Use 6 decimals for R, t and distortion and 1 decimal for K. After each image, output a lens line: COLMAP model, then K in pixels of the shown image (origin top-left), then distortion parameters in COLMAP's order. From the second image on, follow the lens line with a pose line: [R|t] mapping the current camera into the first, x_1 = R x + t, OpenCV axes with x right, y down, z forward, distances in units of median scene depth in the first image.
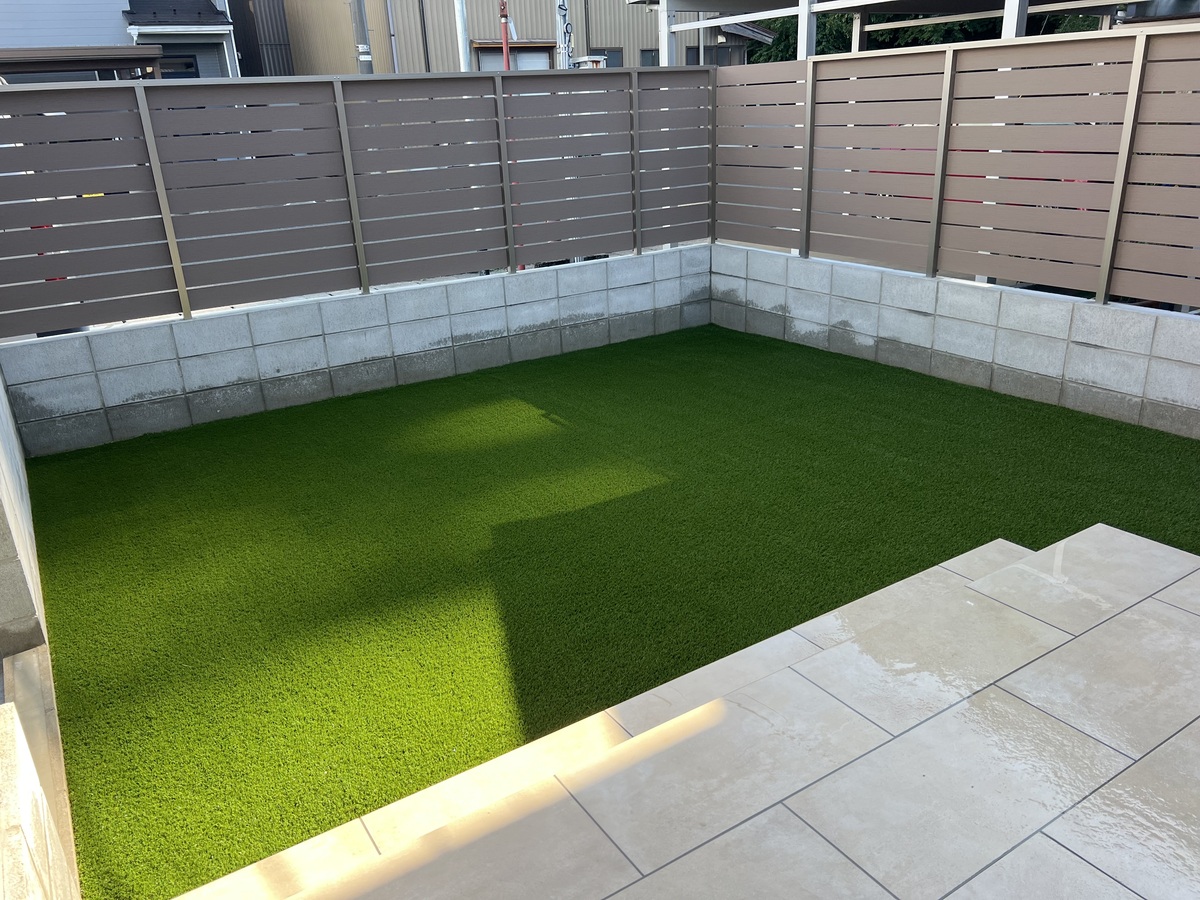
lens RADIAL K [[912.7, 0, 600.0], [0, 912.7, 450.0], [0, 0, 1]] dist [0.073115, -0.095832]
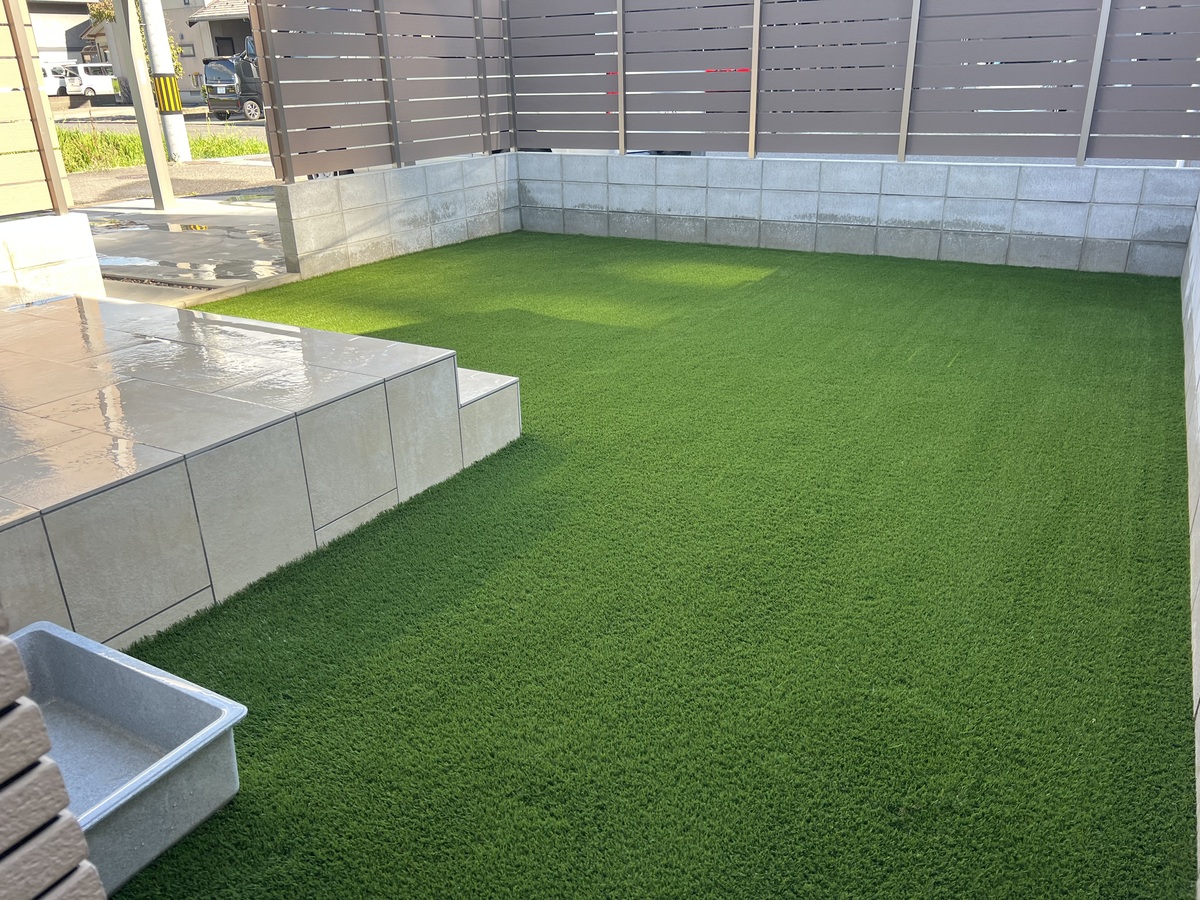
lens RADIAL K [[912.7, 0, 600.0], [0, 912.7, 450.0], [0, 0, 1]] dist [0.073115, -0.095832]
pose [[0.481115, 0.364403, -0.797332, 0.635641], [-0.316464, 0.920379, 0.229683, -0.037501], [0.817545, 0.141823, 0.558128, 0.246065]]
